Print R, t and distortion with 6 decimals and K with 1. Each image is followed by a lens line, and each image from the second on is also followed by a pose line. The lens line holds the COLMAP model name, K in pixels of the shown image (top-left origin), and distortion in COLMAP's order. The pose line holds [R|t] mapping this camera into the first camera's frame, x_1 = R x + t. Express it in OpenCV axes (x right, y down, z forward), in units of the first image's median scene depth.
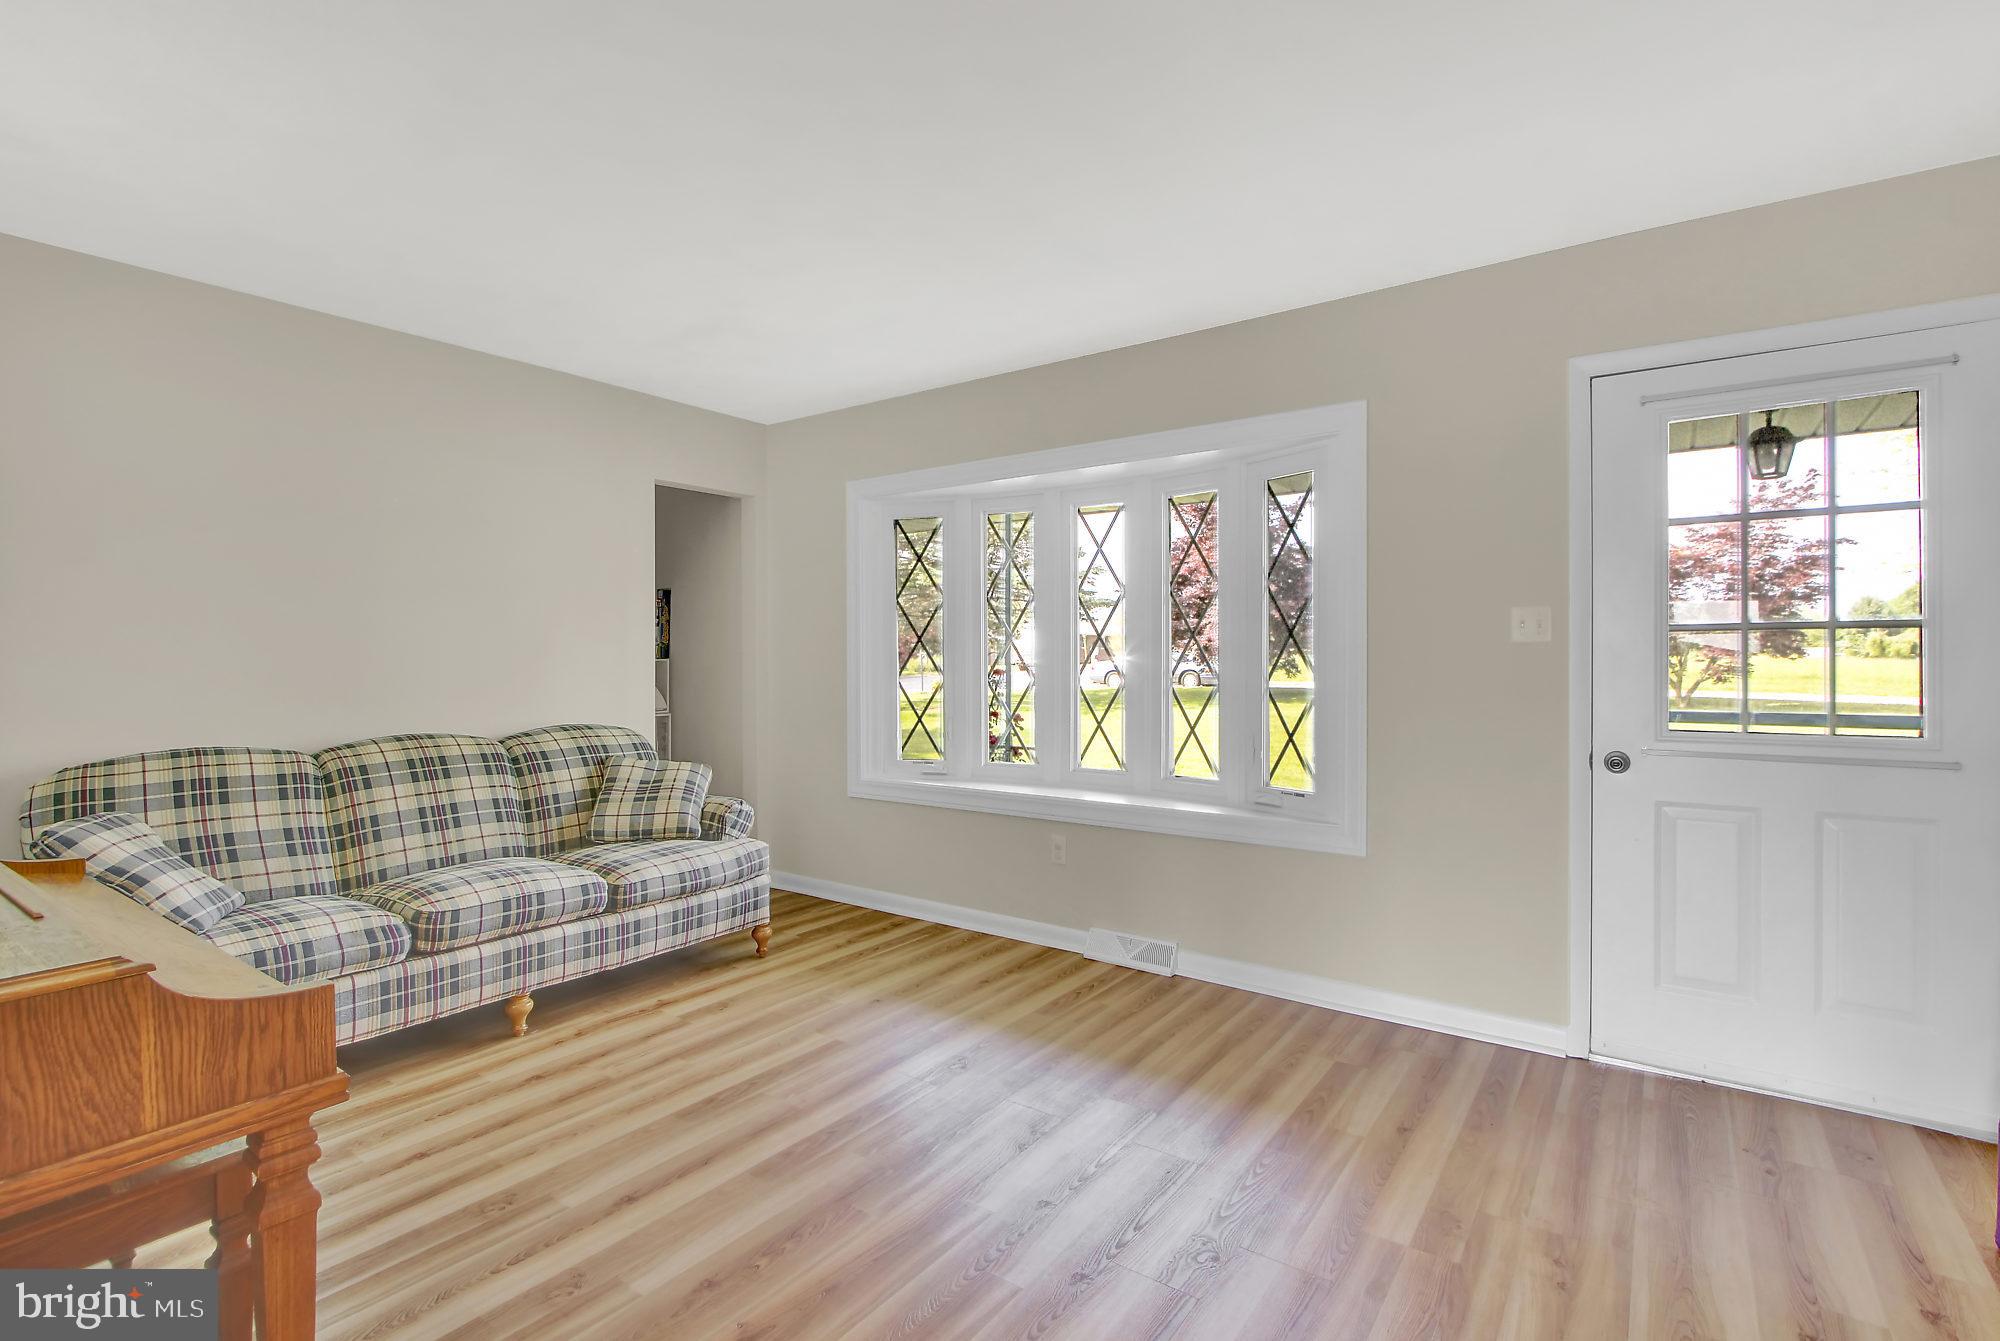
lens RADIAL K [[938.0, 0, 1002.8], [0, 938.0, 665.5], [0, 0, 1]] dist [-0.000670, -0.000644]
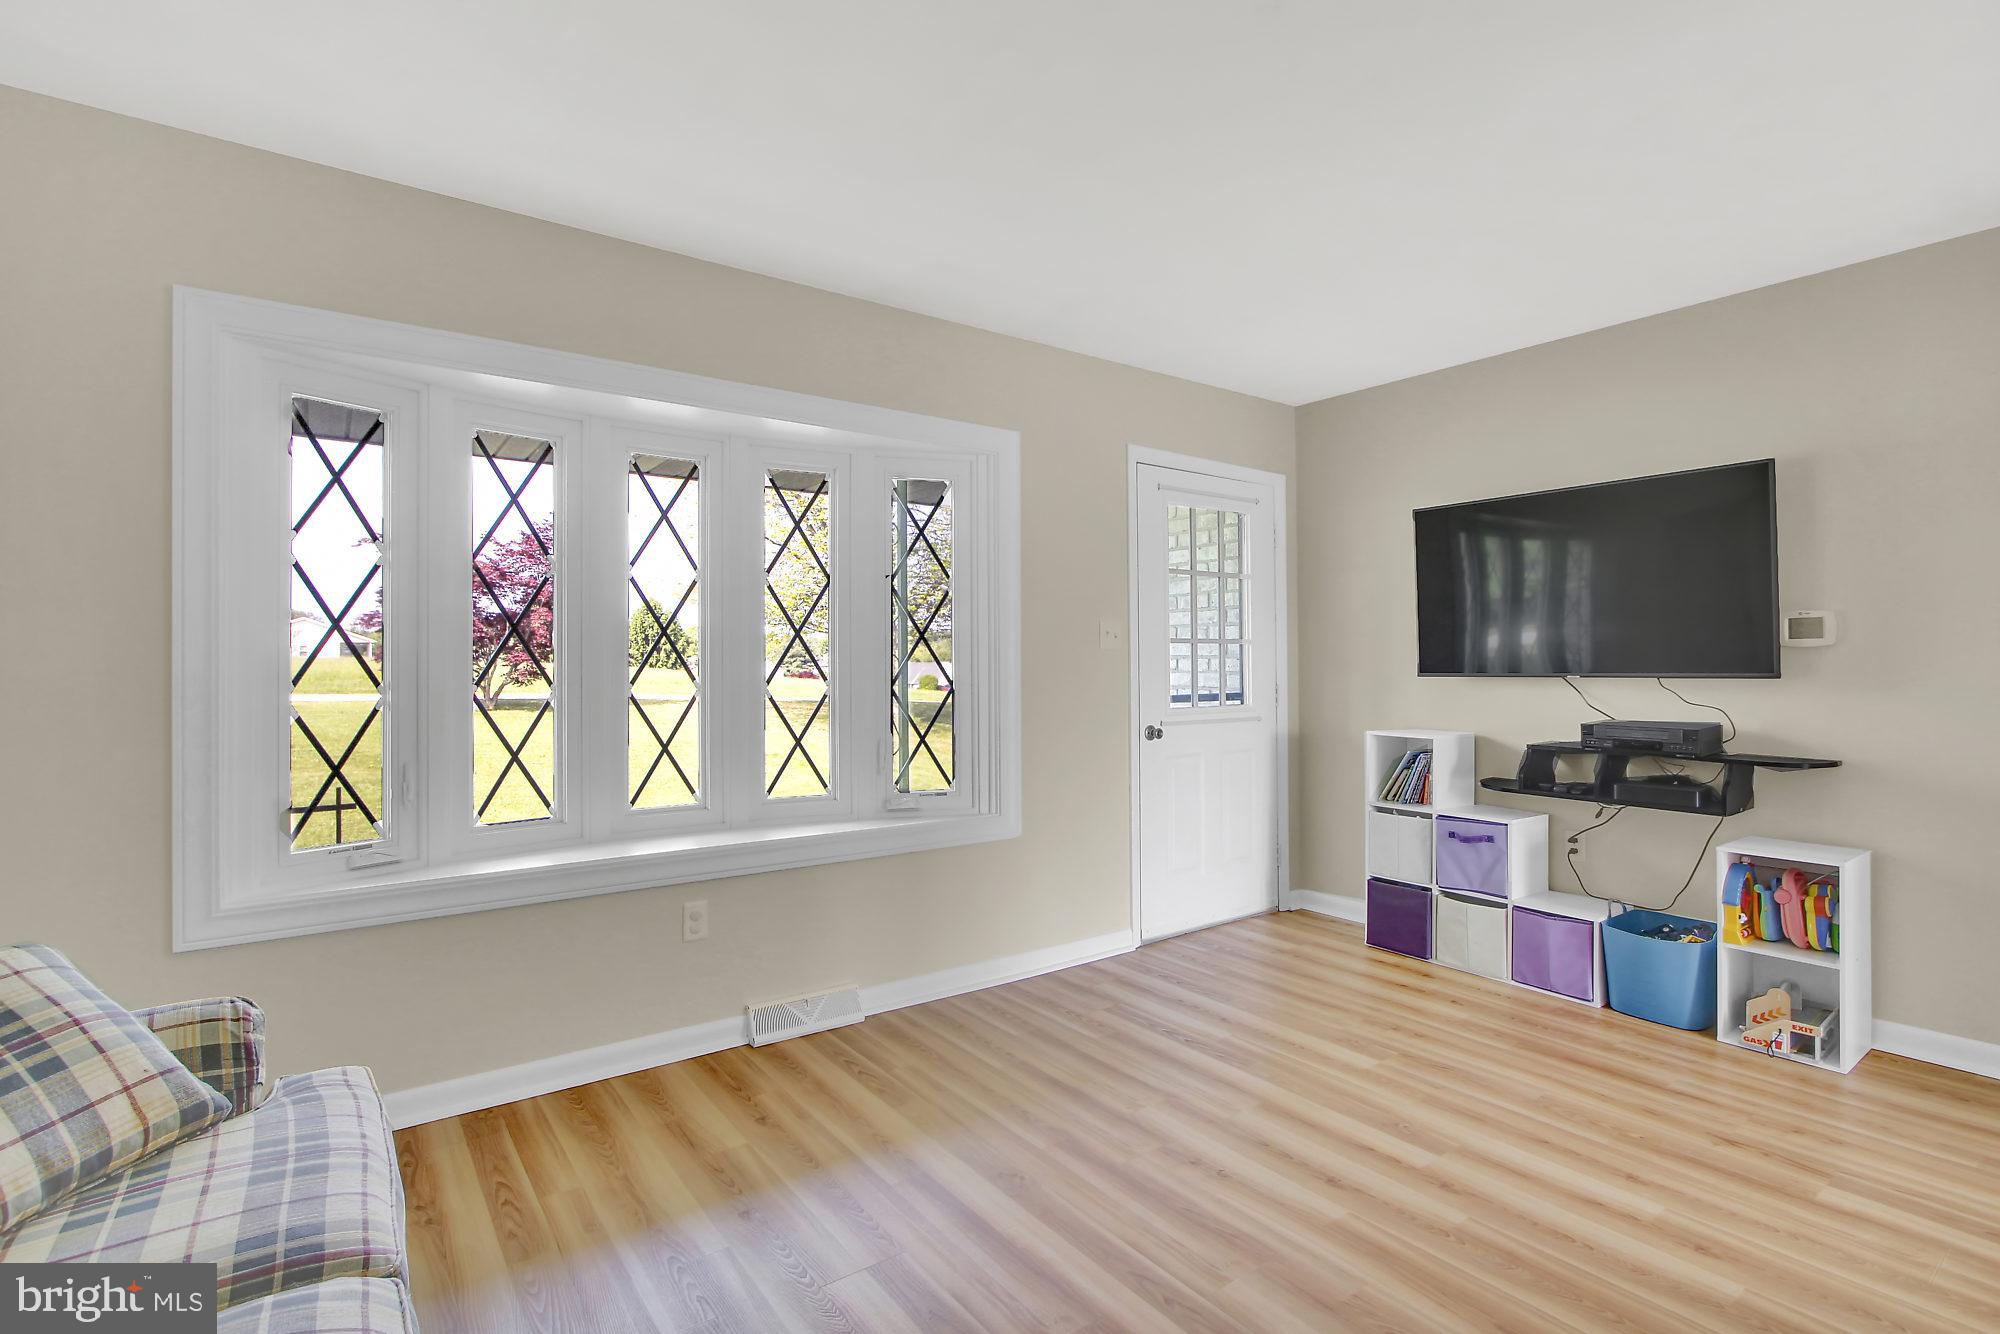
lens RADIAL K [[938.0, 0, 1002.1], [0, 938.0, 660.9], [0, 0, 1]] dist [-0.000670, -0.000644]
pose [[0.311204, 0.003602, 0.950336, -0.615730], [0.006883, 0.999958, -0.006044, -0.000211], [-0.950318, 0.008422, 0.311166, 0.594455]]
